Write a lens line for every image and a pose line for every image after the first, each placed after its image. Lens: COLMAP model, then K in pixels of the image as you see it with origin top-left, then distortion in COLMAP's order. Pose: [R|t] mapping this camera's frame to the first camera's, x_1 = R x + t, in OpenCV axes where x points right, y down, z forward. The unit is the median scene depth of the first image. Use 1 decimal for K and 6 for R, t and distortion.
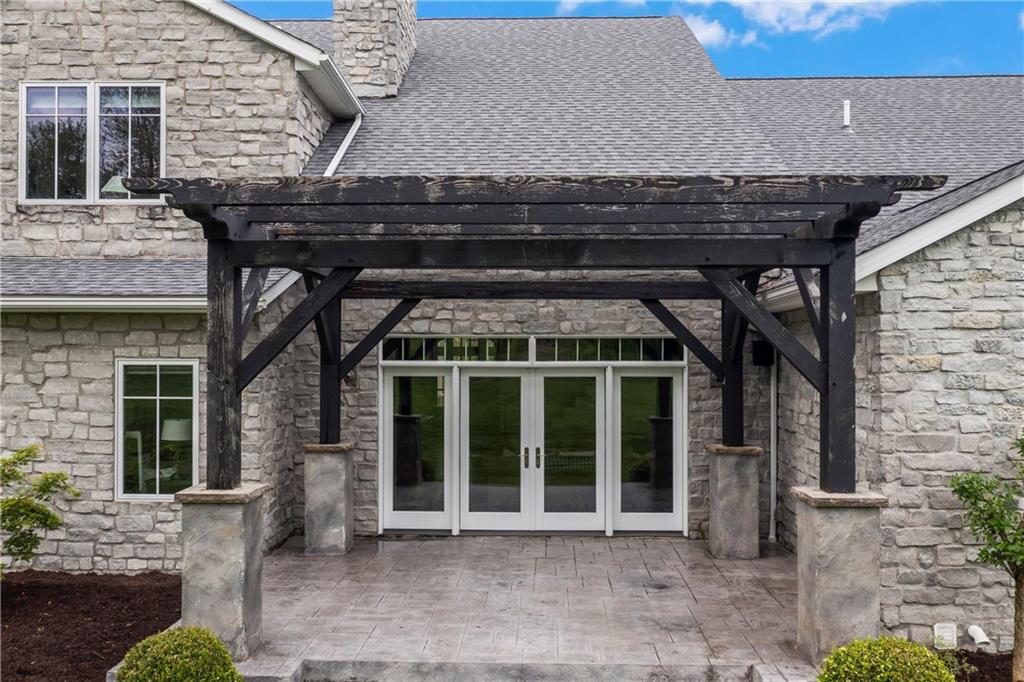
lens RADIAL K [[841.1, 0, 512.3], [0, 841.1, 361.2], [0, 0, 1]] dist [0.005843, 0.007830]
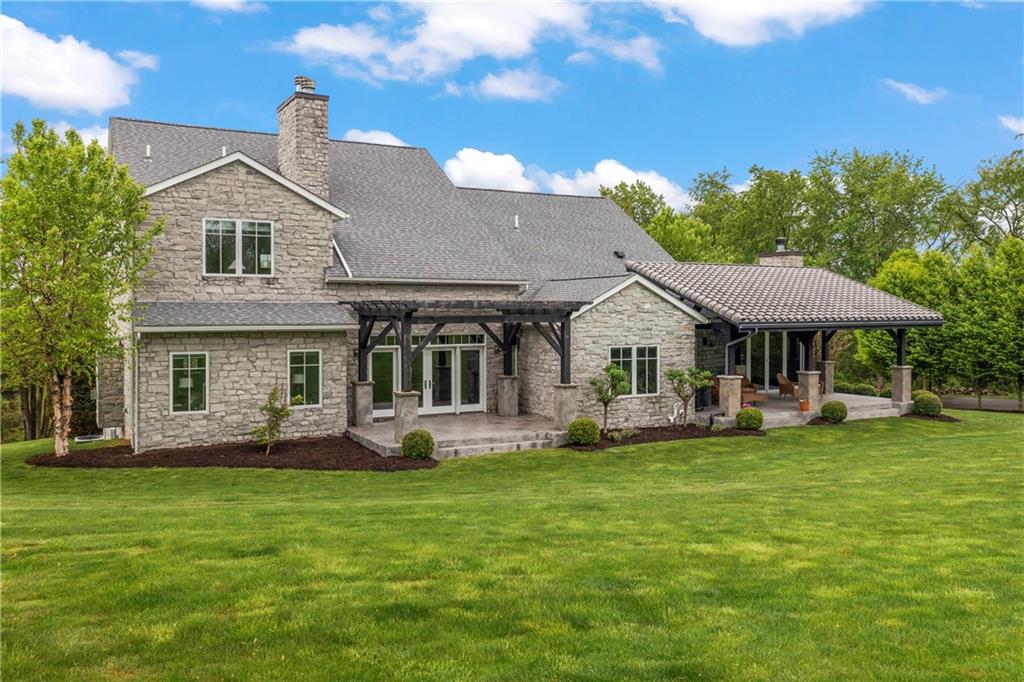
lens RADIAL K [[841.1, 0, 512.3], [0, 841.1, 361.2], [0, 0, 1]] dist [0.005843, 0.007830]
pose [[0.866491, -0.032954, 0.498104, -0.981053], [0.002488, 0.998091, 0.061704, -0.102579], [-0.499187, -0.052227, 0.864919, -1.225562]]
